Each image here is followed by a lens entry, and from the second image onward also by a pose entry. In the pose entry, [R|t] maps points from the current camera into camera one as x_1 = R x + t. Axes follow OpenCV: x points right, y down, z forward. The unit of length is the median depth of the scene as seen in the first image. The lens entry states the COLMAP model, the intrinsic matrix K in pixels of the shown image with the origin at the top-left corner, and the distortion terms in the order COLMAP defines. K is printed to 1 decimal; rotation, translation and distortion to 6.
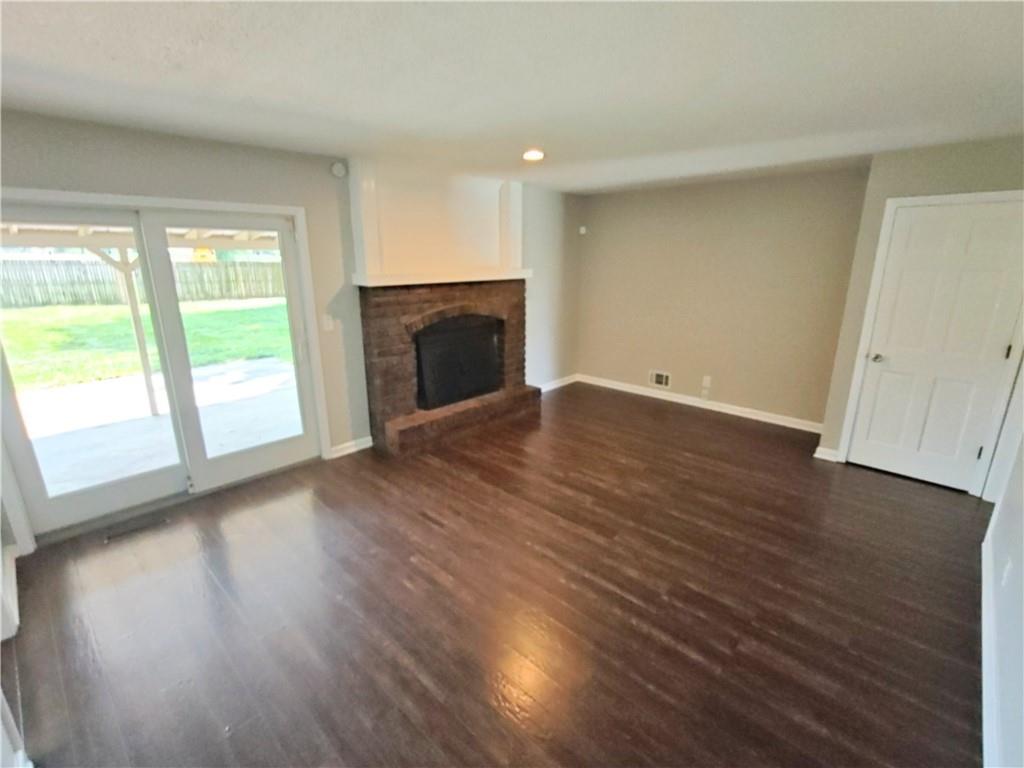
lens RADIAL K [[461.8, 0, 514.3], [0, 461.8, 383.1], [0, 0, 1]] dist [0.000137, -0.000135]
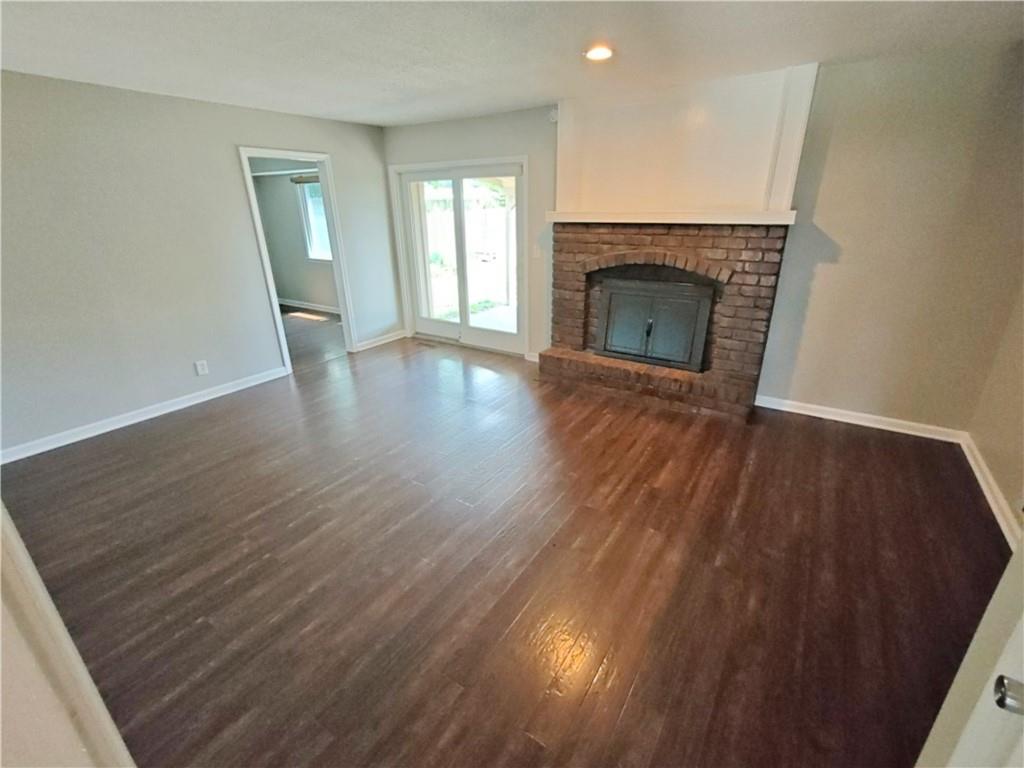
lens RADIAL K [[461.8, 0, 518.1], [0, 461.8, 378.1], [0, 0, 1]] dist [0.000137, -0.000135]
pose [[0.186384, 0.348907, -0.918436, 0.850038], [-0.250426, 0.920811, 0.298989, -0.178548], [0.950025, 0.174273, 0.259000, 0.705924]]
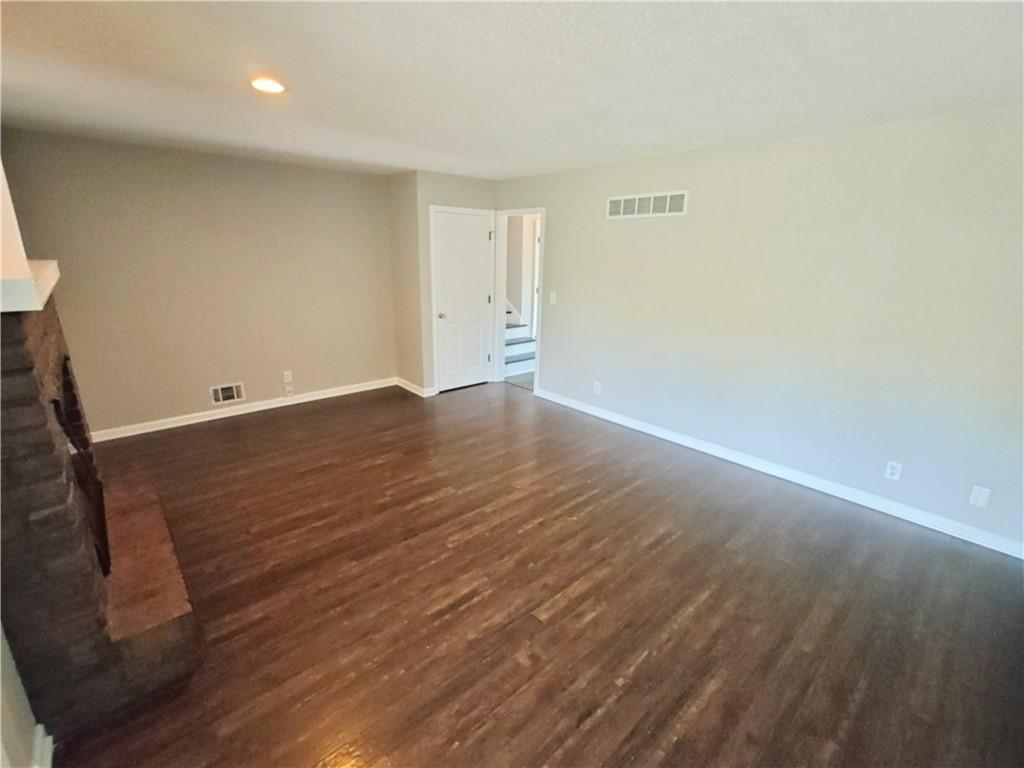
lens RADIAL K [[461.8, 0, 506.9], [0, 461.8, 383.5], [0, 0, 1]] dist [0.000137, -0.000135]
pose [[0.096450, -0.275237, 0.956526, -0.635381], [0.252352, 0.936369, 0.243991, -0.153753], [-0.962817, 0.217848, 0.159770, 0.603858]]
